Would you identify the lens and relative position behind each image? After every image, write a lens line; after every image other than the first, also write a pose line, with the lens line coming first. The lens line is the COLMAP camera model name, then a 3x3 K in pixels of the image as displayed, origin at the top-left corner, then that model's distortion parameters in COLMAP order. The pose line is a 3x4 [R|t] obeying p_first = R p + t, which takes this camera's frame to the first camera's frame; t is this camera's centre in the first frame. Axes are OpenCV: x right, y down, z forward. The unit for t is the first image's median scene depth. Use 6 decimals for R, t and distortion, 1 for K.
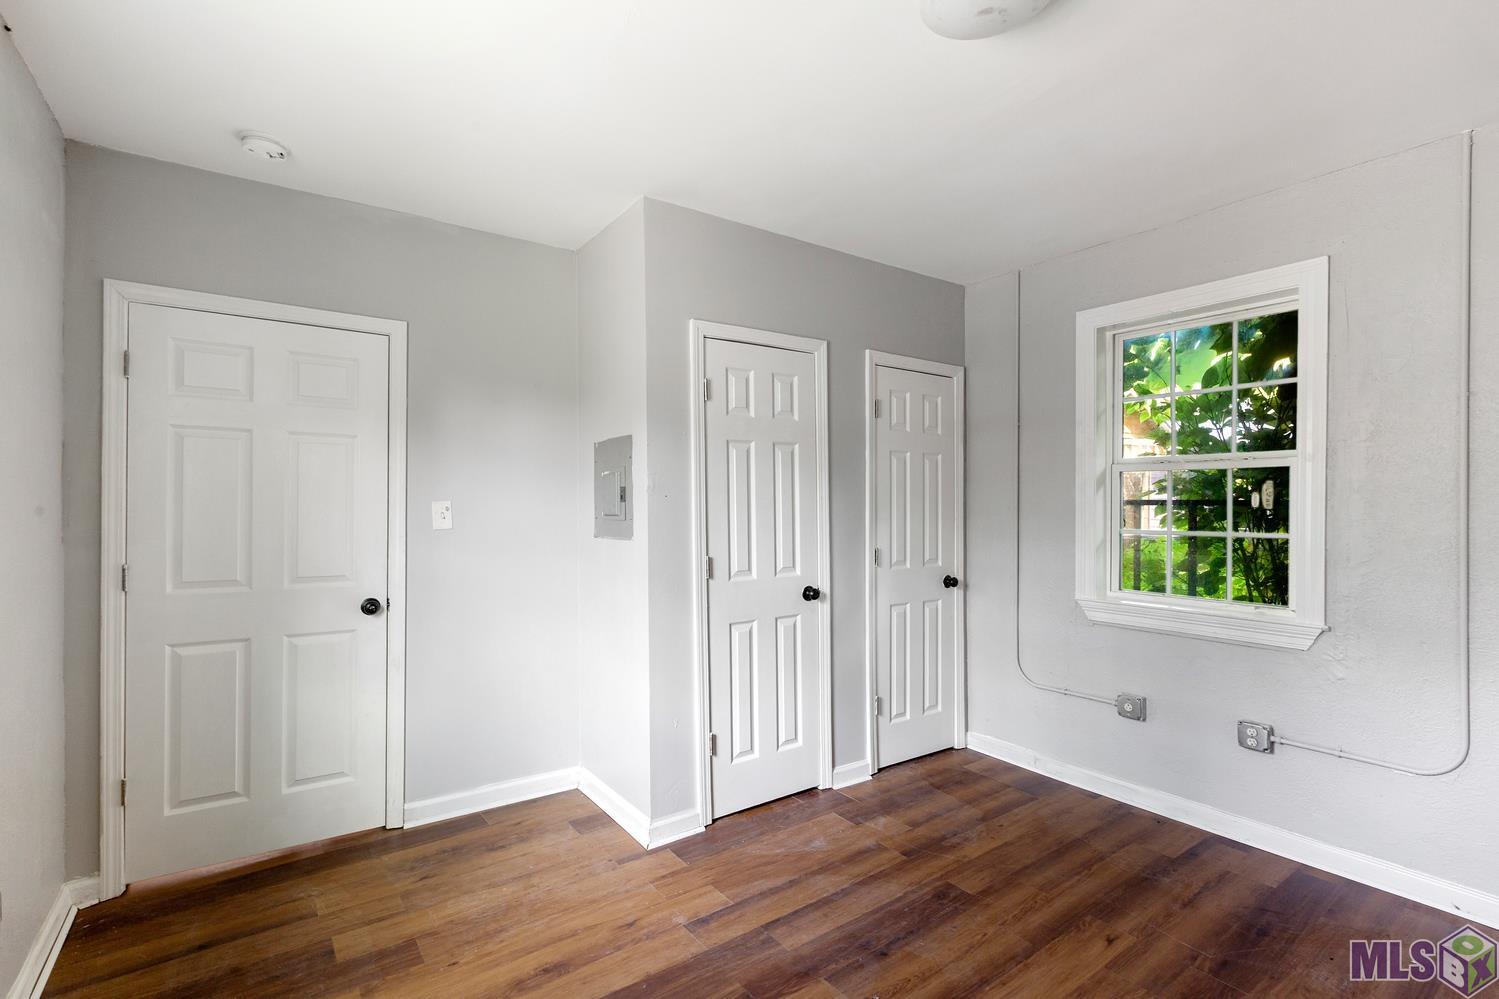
lens RADIAL K [[695.8, 0, 749.5], [0, 695.8, 499.5], [0, 0, 1]] dist [-0.000822, -0.000118]
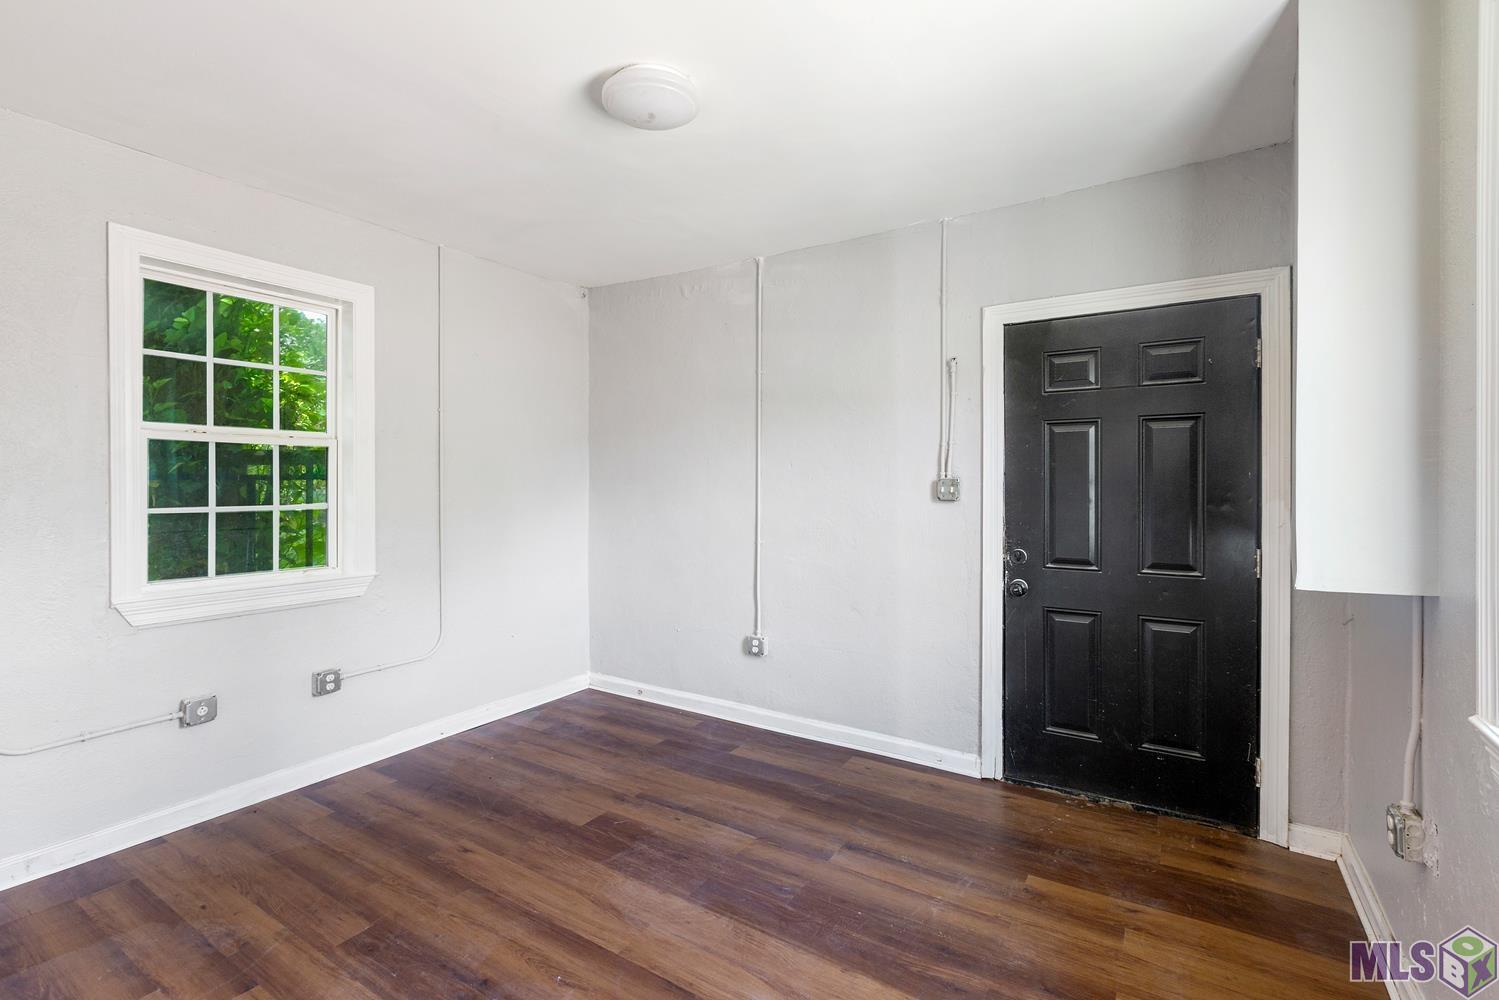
lens RADIAL K [[675.6, 0, 747.0], [0, 675.6, 488.3], [0, 0, 1]] dist [-0.001770, 0.000004]
pose [[-0.370223, -0.007931, 0.928909, -0.568279], [-0.007868, 0.999954, 0.005402, 0.011640], [-0.928910, -0.005309, -0.370268, 0.791041]]
